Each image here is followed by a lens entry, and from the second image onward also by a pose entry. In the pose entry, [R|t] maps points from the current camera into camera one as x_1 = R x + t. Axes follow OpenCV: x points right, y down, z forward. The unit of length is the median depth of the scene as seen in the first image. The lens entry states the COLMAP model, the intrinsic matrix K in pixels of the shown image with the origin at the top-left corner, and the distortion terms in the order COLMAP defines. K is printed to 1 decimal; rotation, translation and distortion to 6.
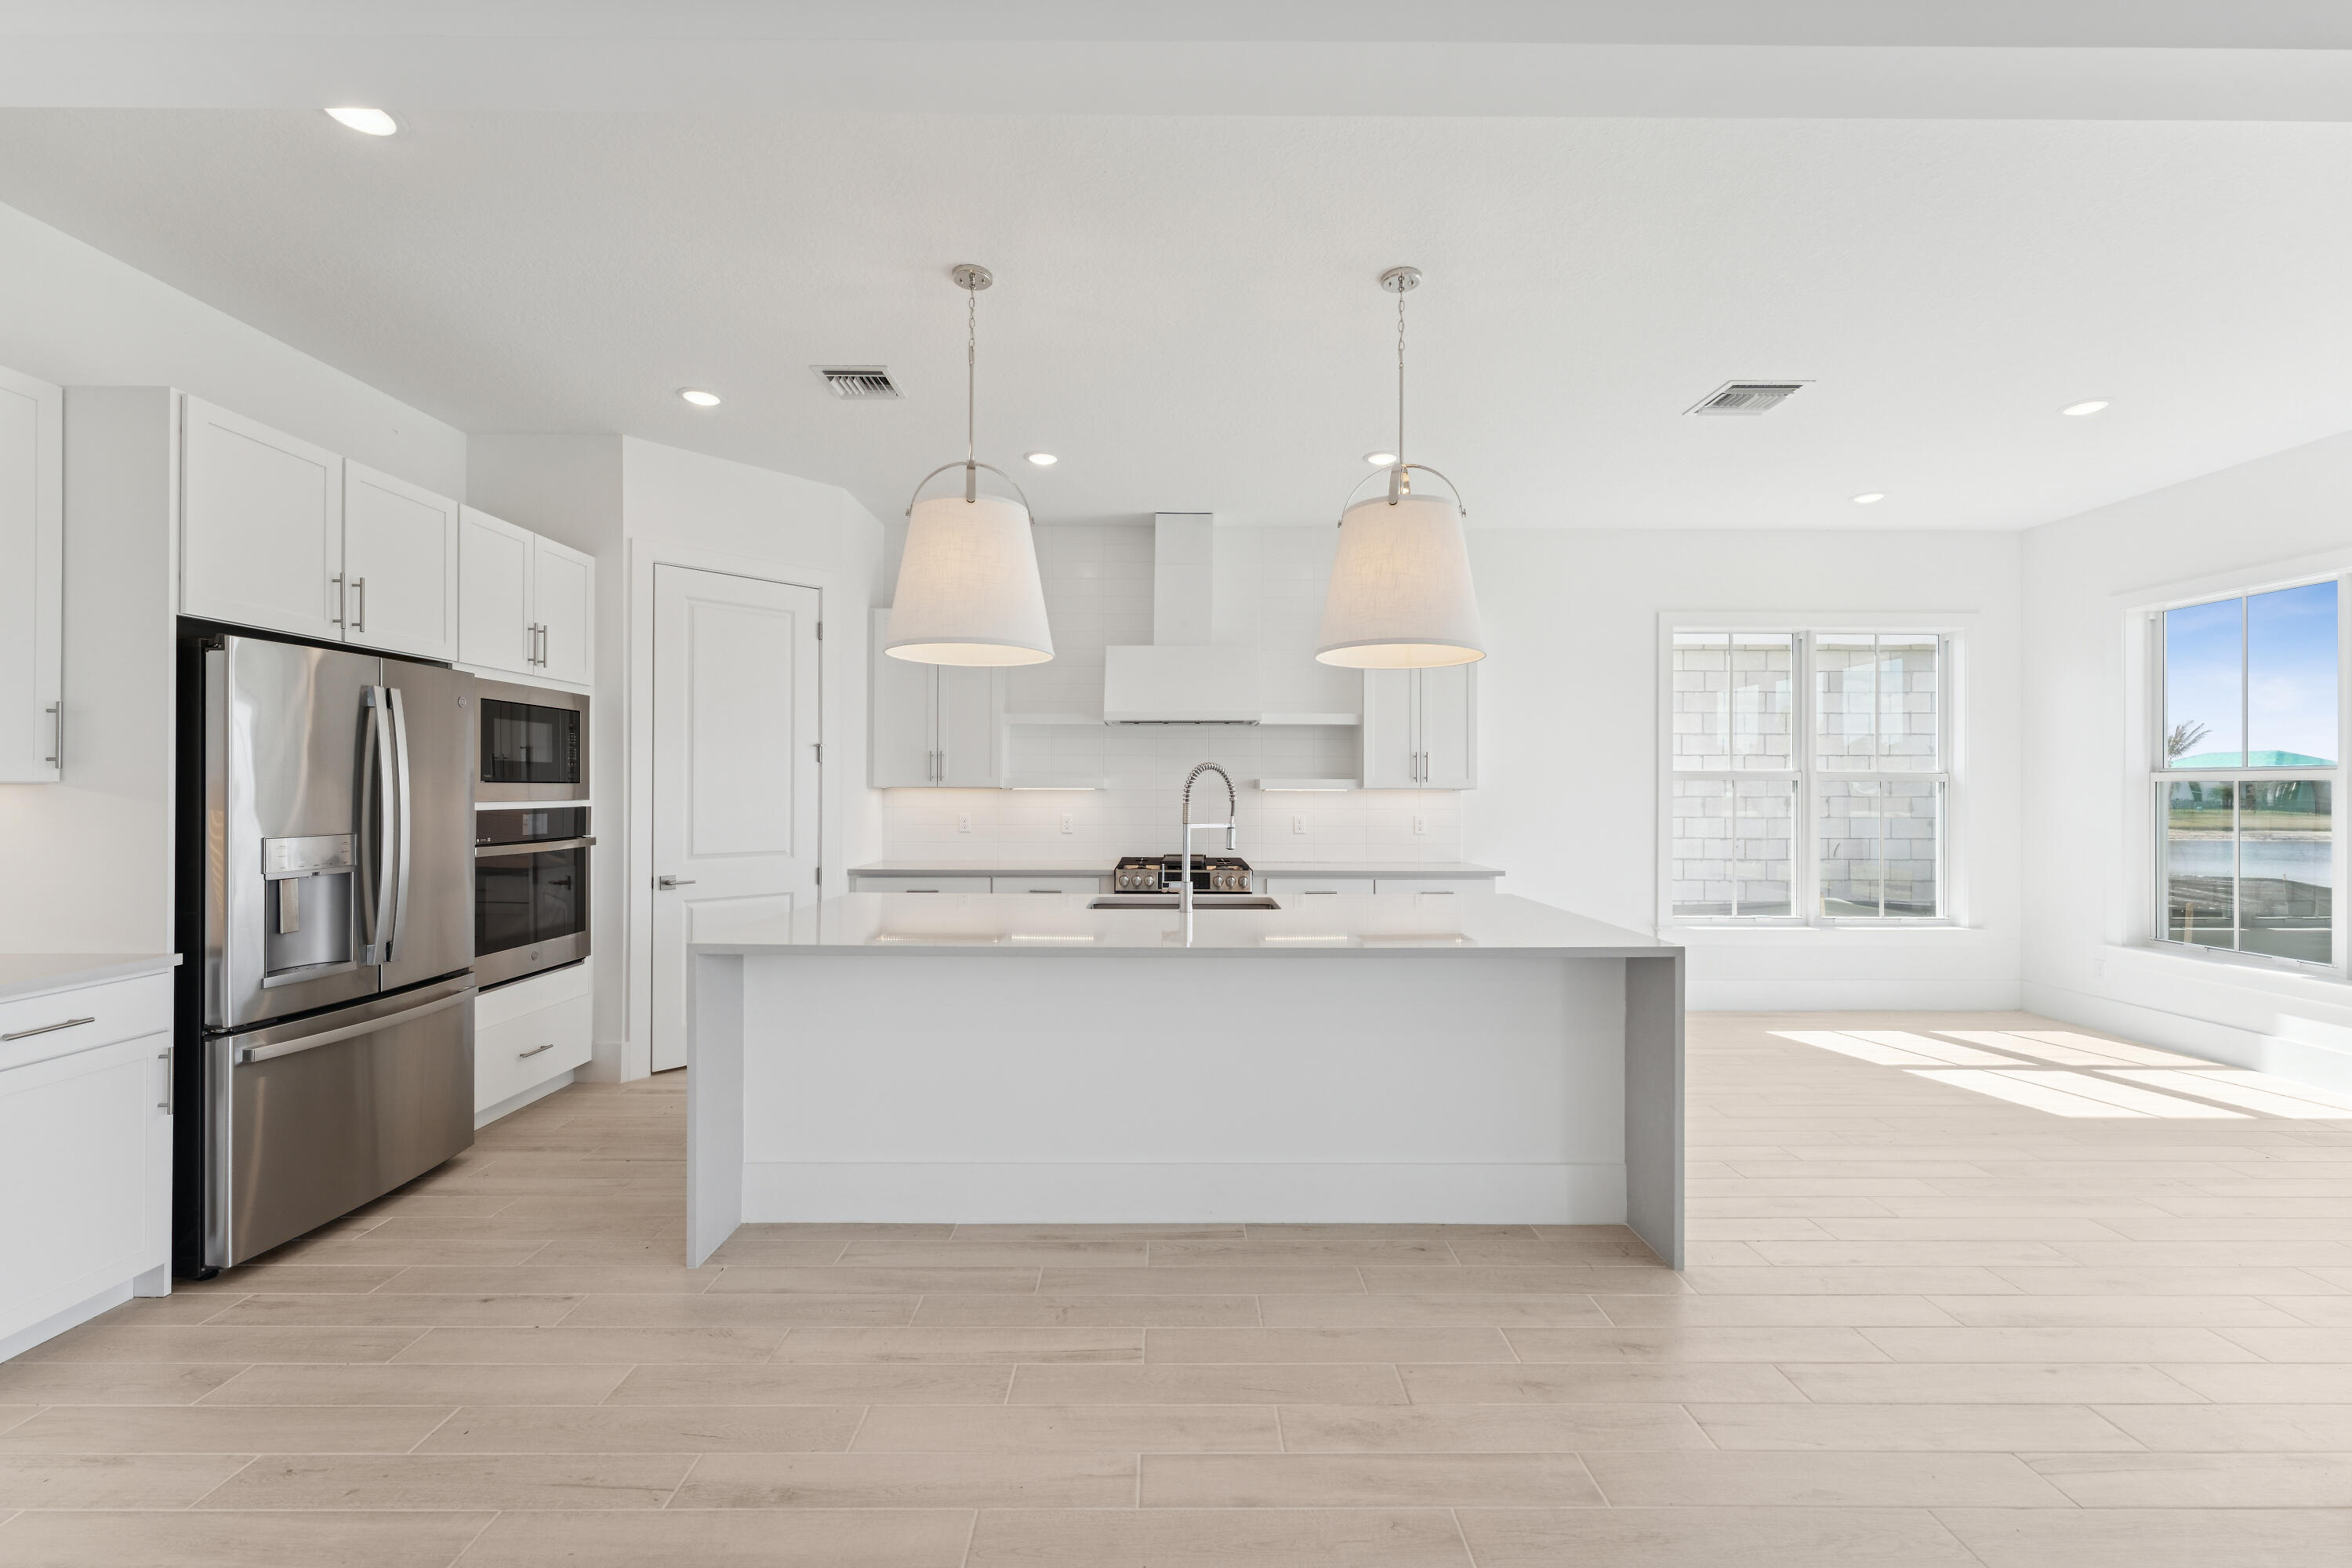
lens RADIAL K [[954.7, 0, 1171.1], [0, 954.7, 787.7], [0, 0, 1]] dist [-0.001302, 0.000552]
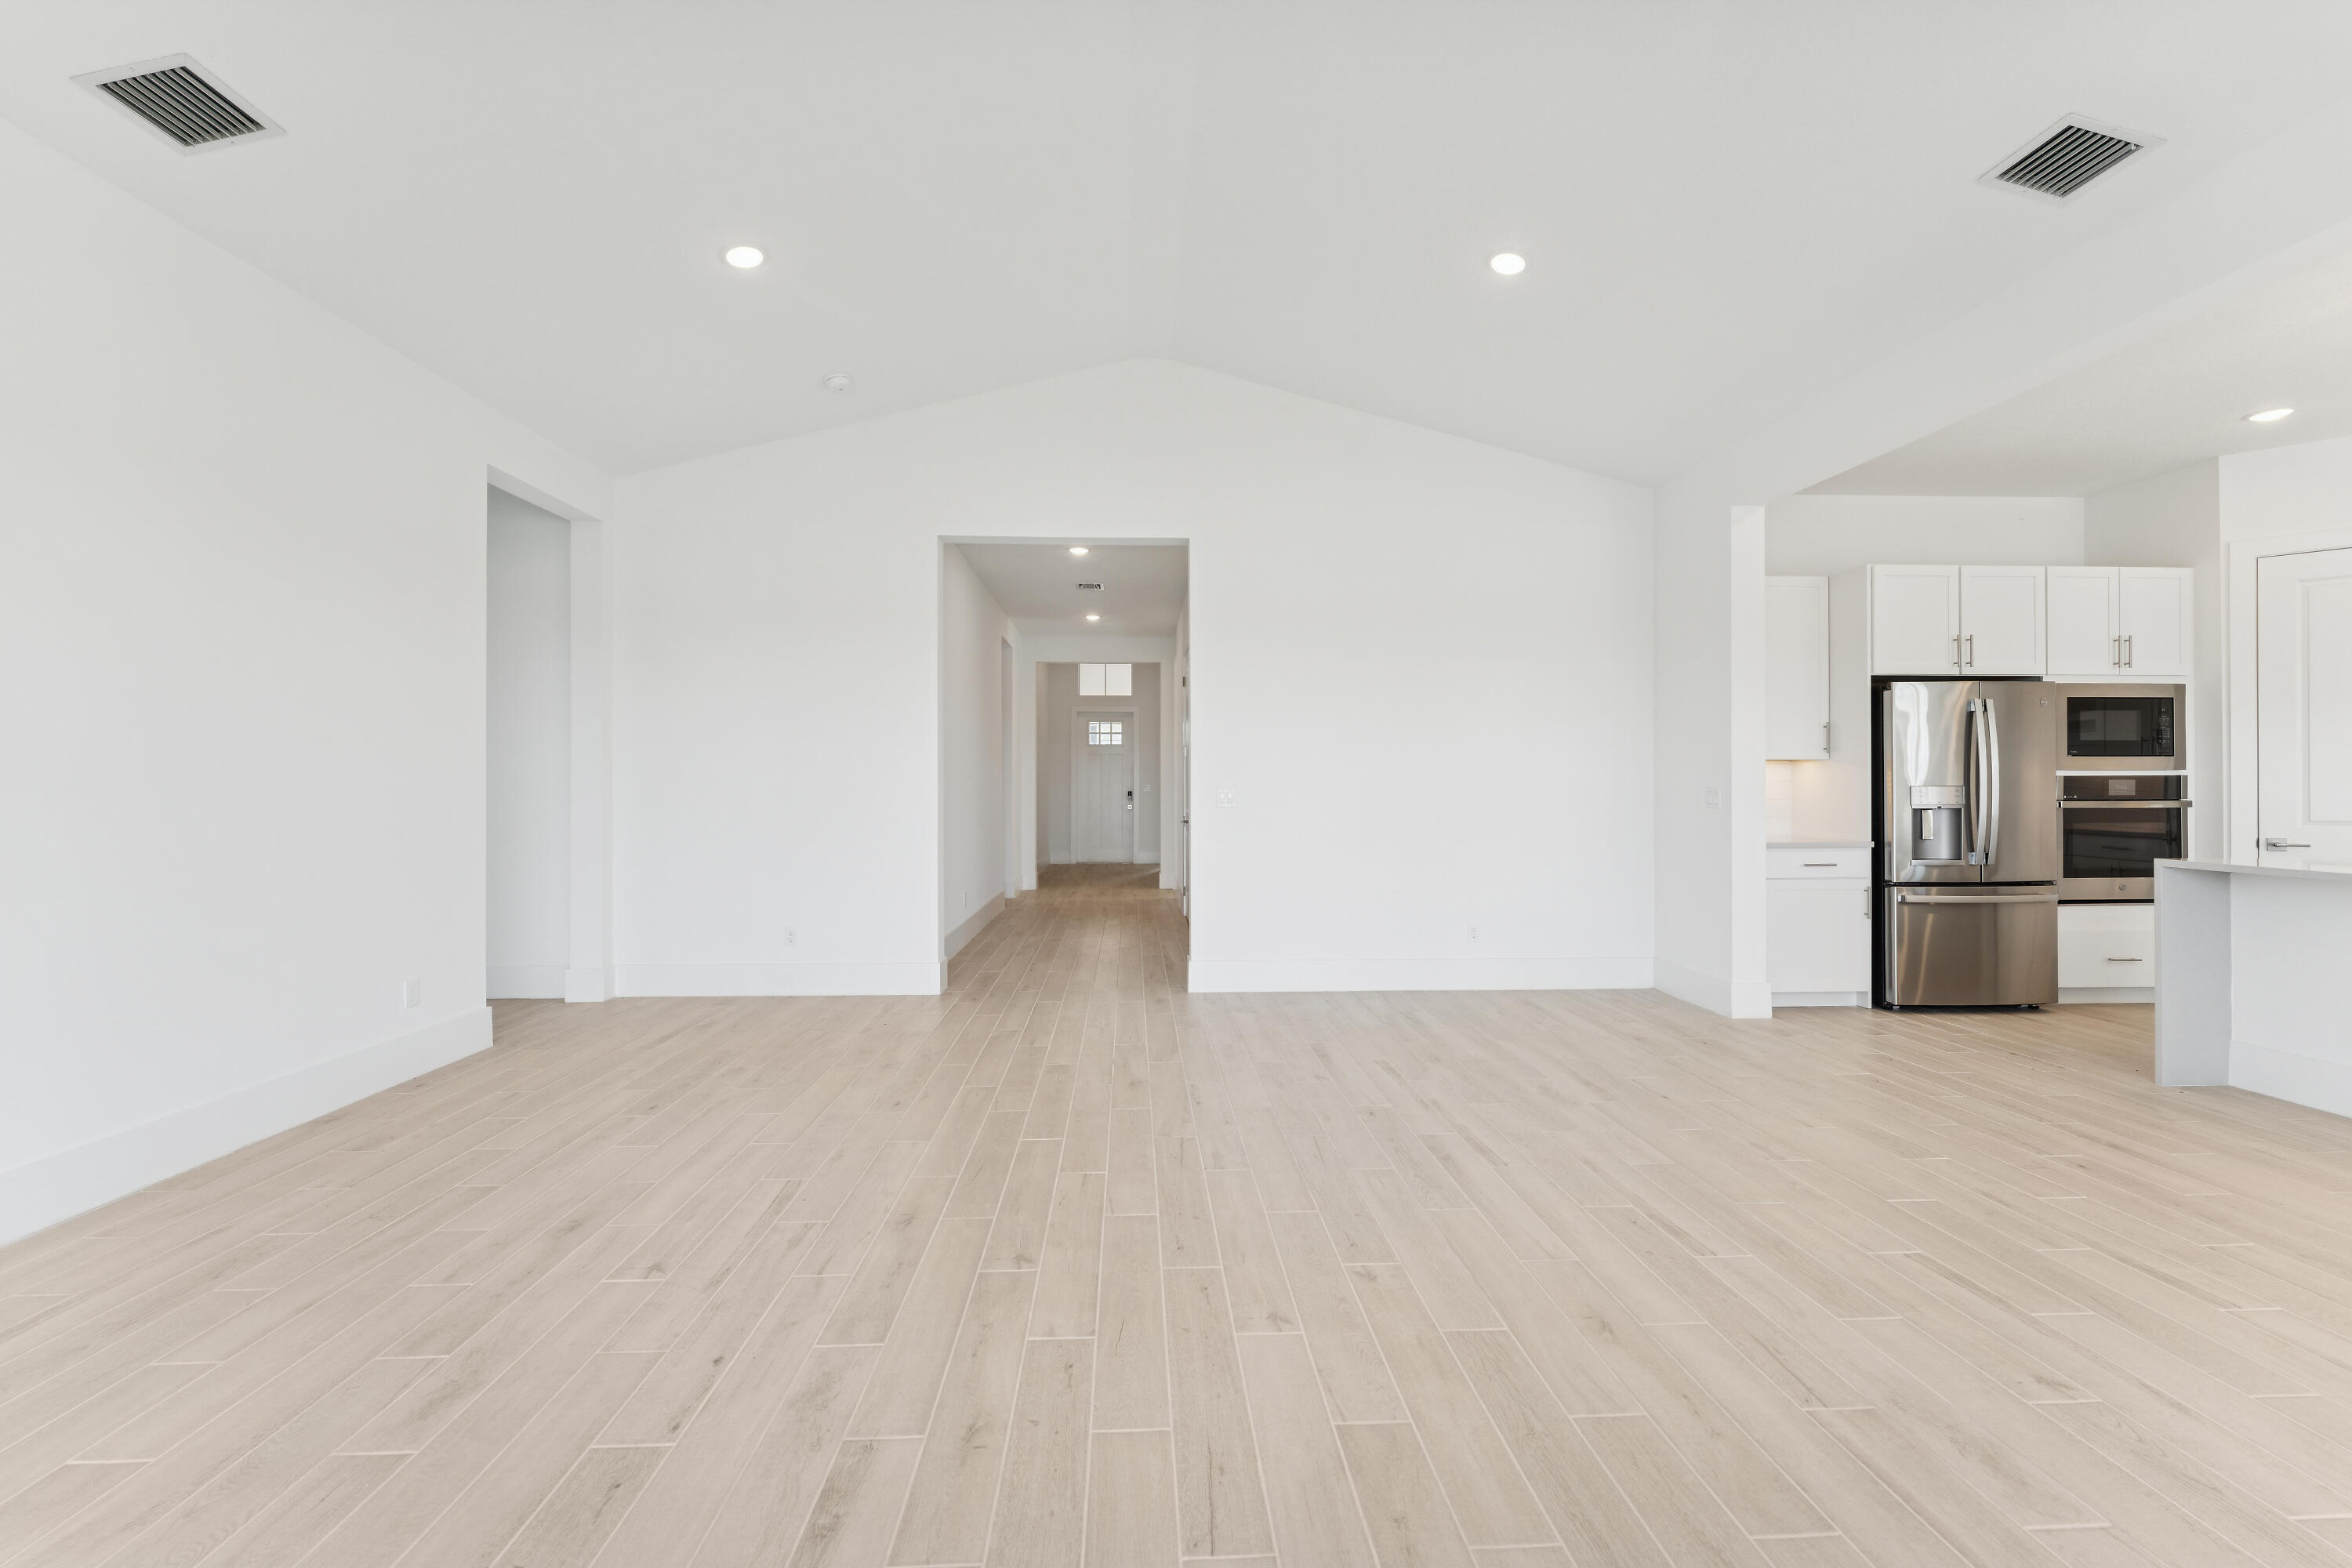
lens RADIAL K [[954.7, 0, 1172.0], [0, 954.7, 781.2], [0, 0, 1]] dist [-0.001302, 0.000552]
pose [[0.049387, -0.006804, -0.998757, 0.679268], [0.002980, 0.999973, -0.006665, 0.039778], [0.998775, -0.002647, 0.049406, -0.438156]]
